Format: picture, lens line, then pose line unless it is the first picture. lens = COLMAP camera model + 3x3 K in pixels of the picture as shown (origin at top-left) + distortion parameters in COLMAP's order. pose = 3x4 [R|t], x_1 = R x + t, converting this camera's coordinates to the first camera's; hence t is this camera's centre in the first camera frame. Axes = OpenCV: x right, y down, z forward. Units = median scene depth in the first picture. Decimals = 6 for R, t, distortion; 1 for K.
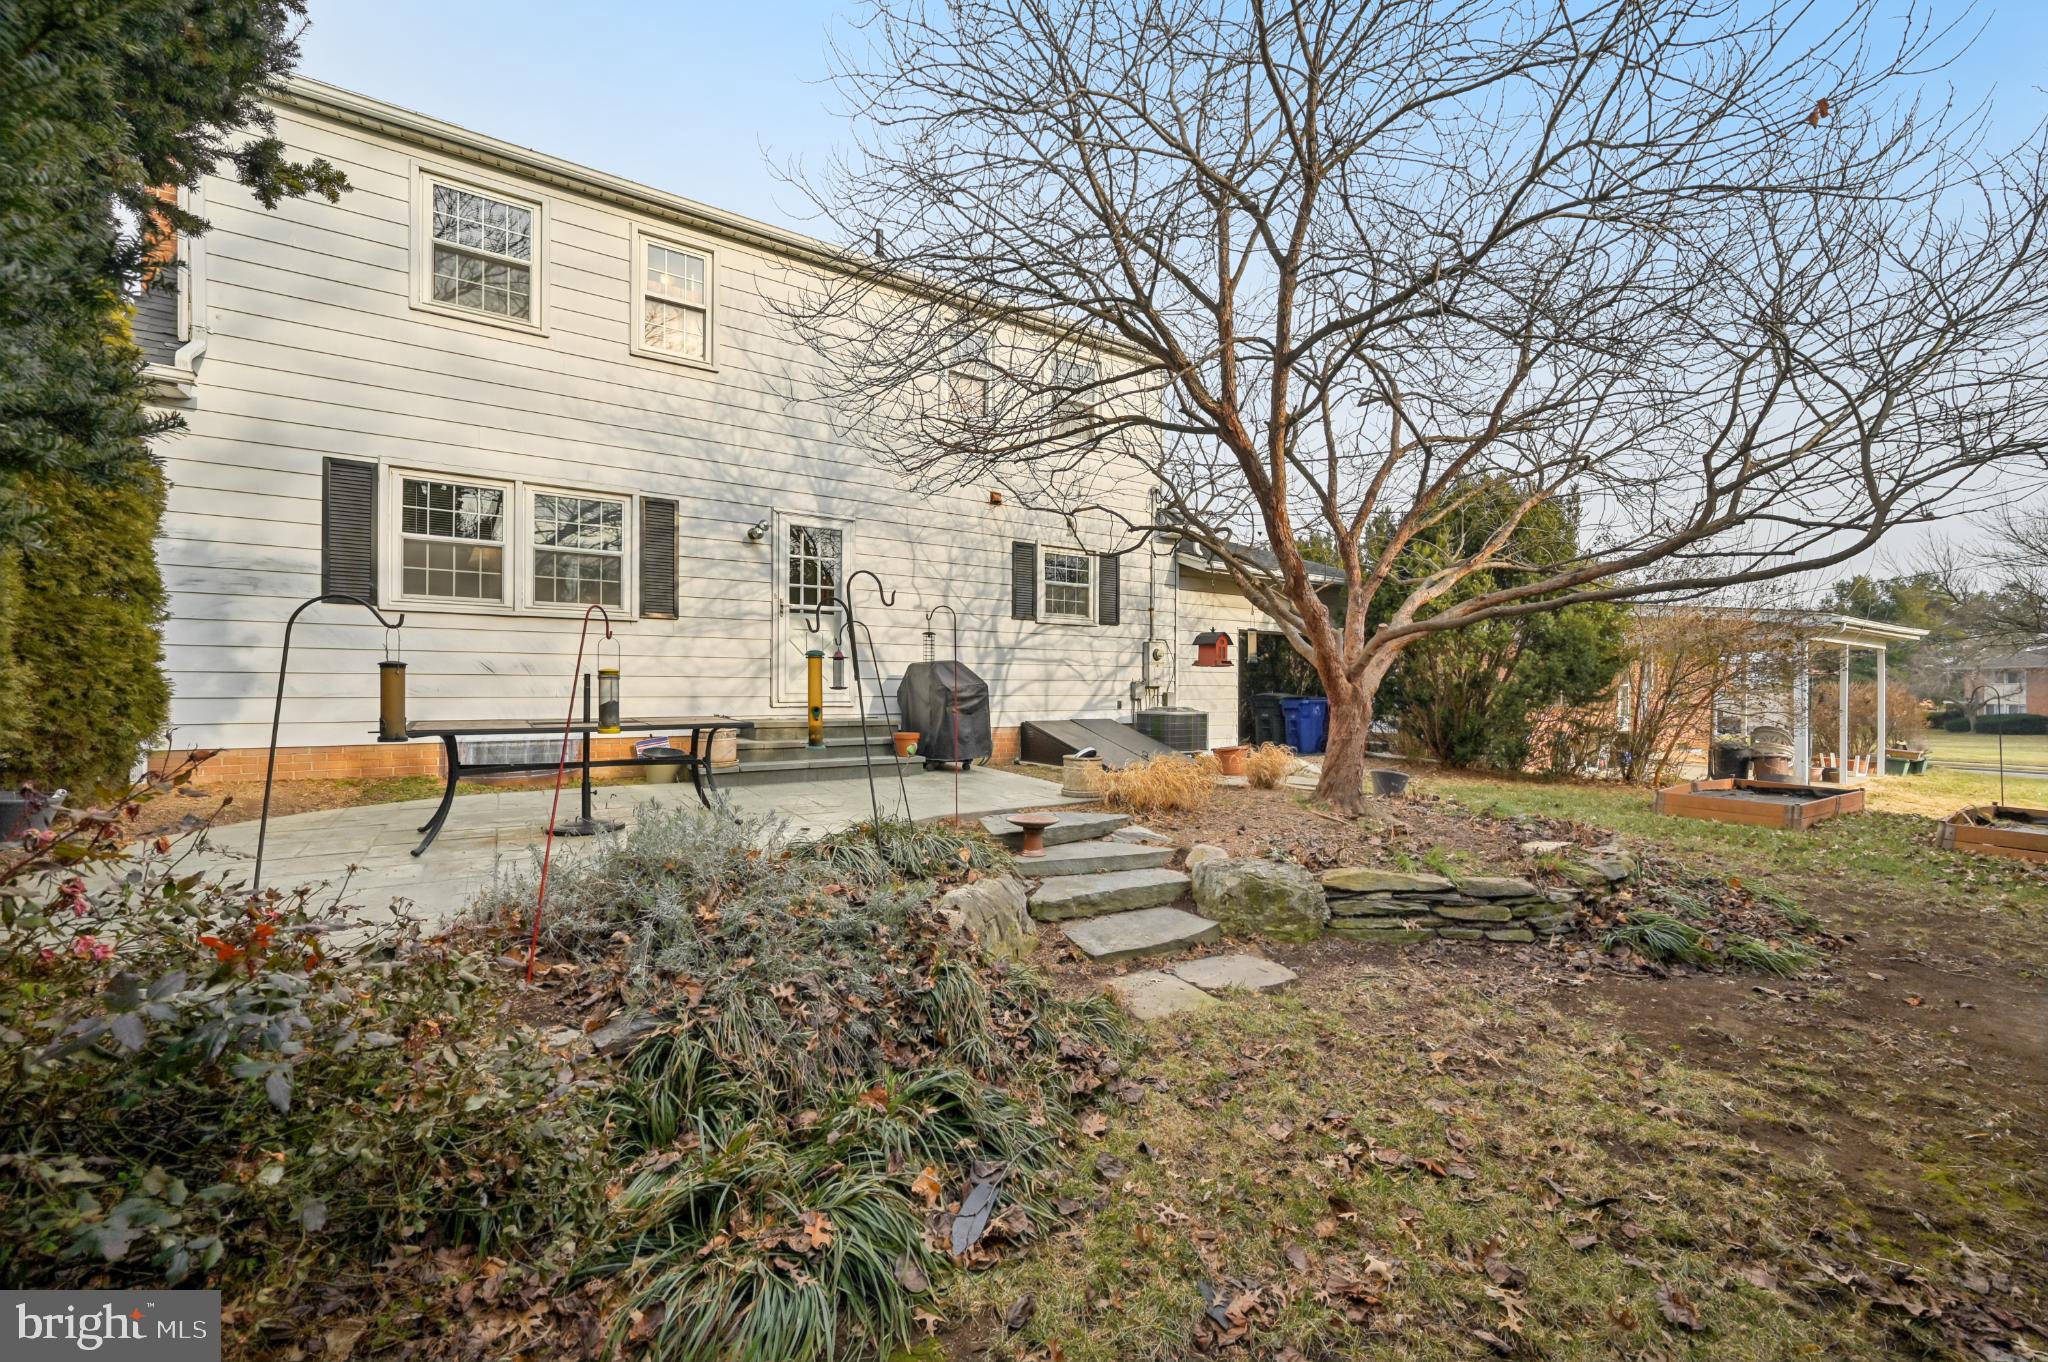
lens RADIAL K [[804.3, 0, 1033.9], [0, 804.3, 687.3], [0, 0, 1]] dist [0.000417, -0.000123]
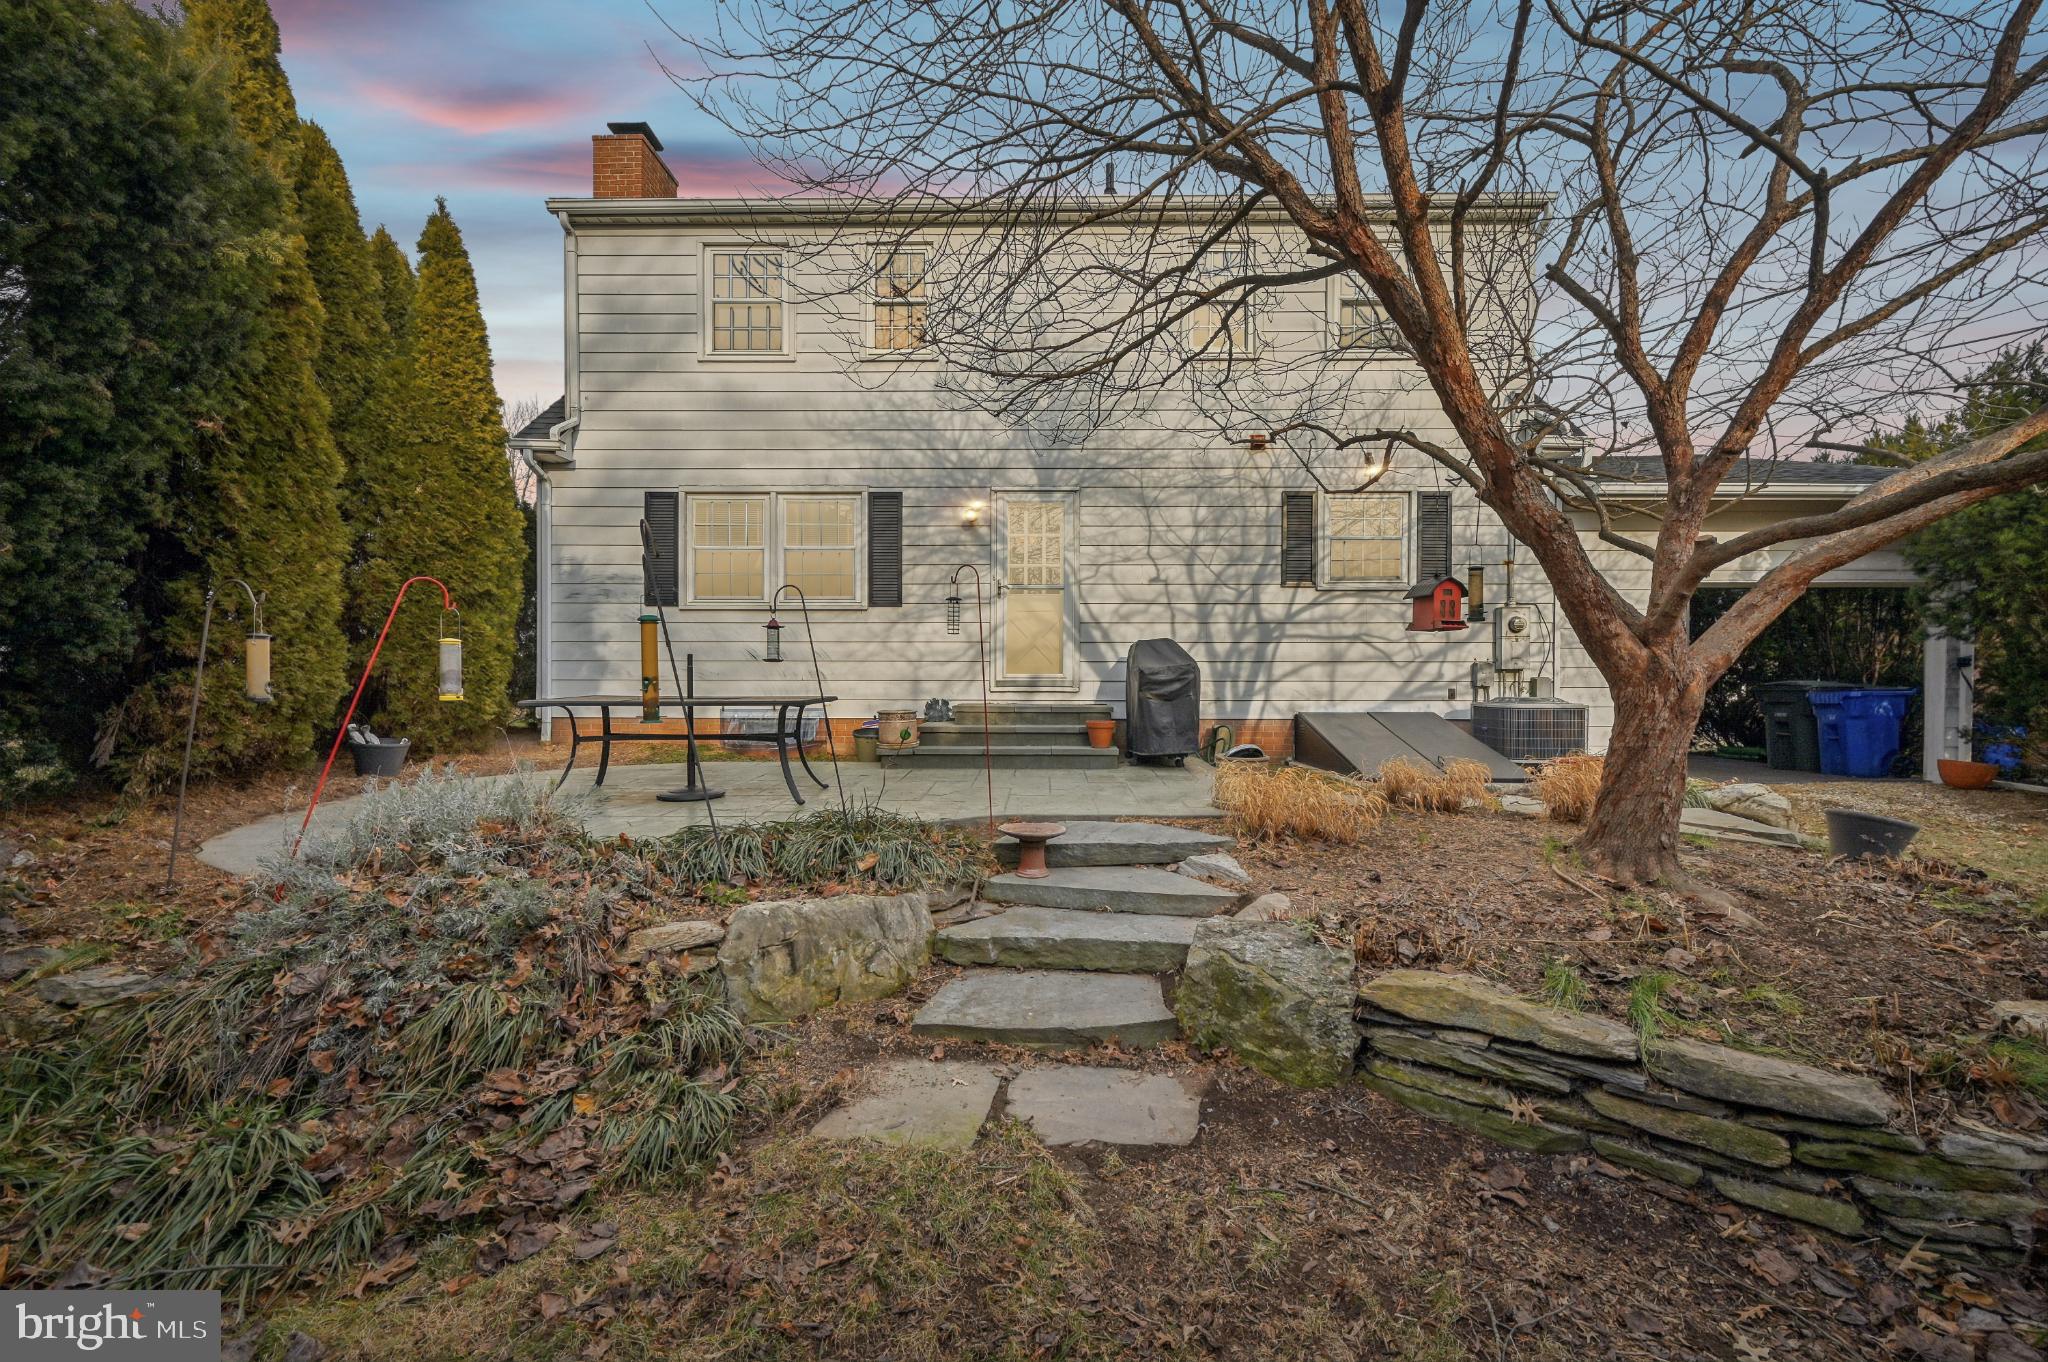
lens RADIAL K [[804.3, 0, 1025.5], [0, 804.3, 688.3], [0, 0, 1]] dist [0.000417, -0.000123]
pose [[0.826489, 0.002497, -0.562947, 0.274807], [0.001334, 0.999979, 0.006394, 0.015066], [0.562951, -0.006036, 0.826468, 0.227882]]
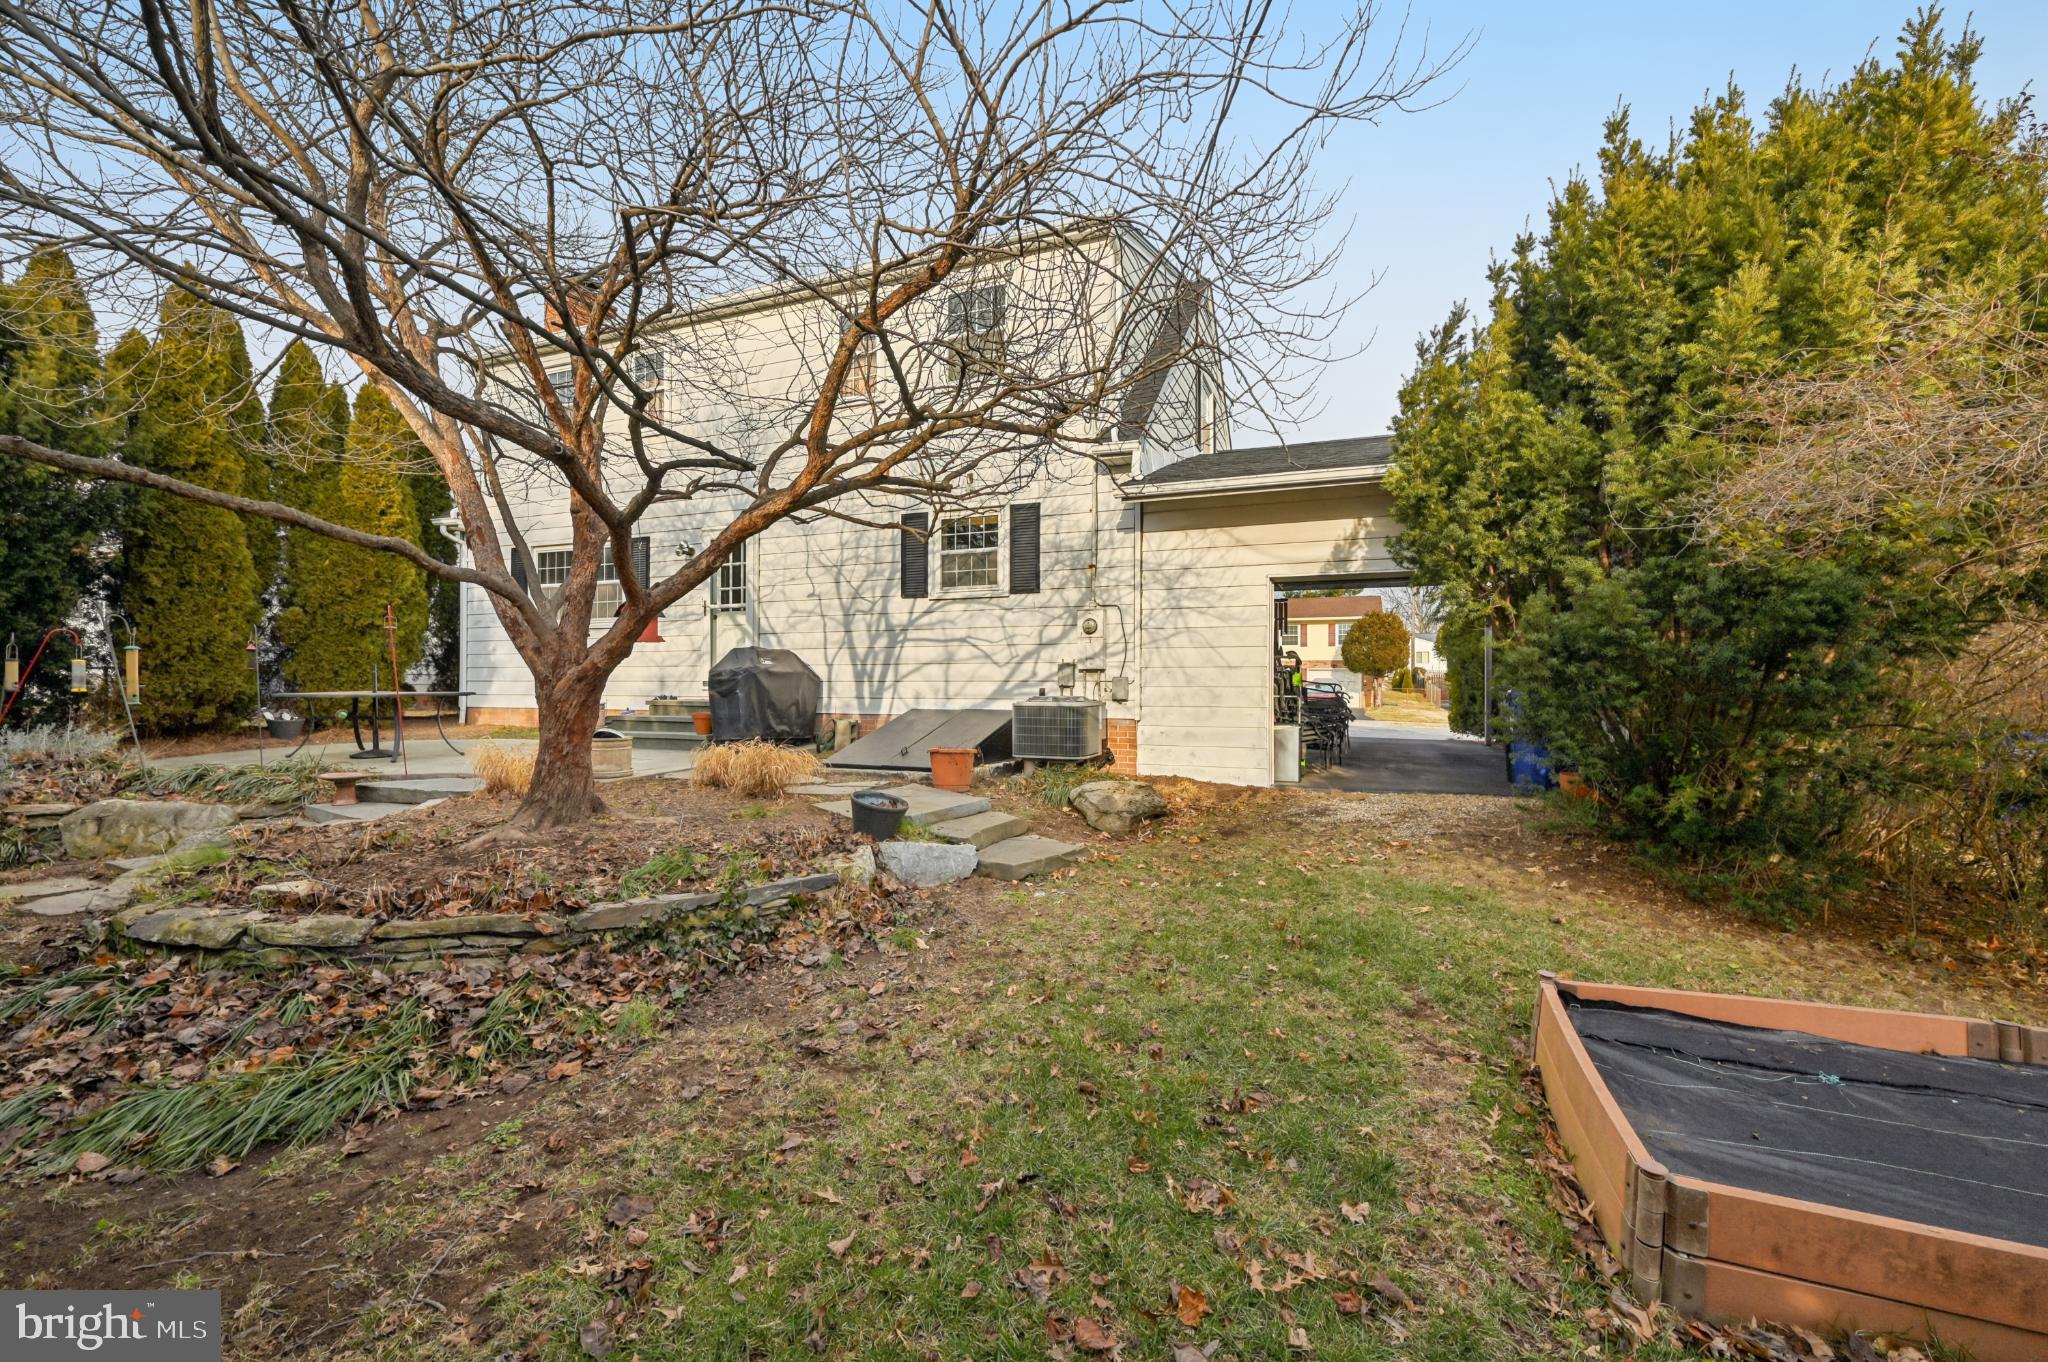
lens RADIAL K [[804.3, 0, 1017.3], [0, 804.3, 664.7], [0, 0, 1]] dist [0.000417, -0.000123]
pose [[0.570786, -0.001900, -0.821096, 1.025502], [0.015338, 0.999848, 0.008348, -0.016707], [0.820955, -0.017359, 0.570728, 0.725157]]
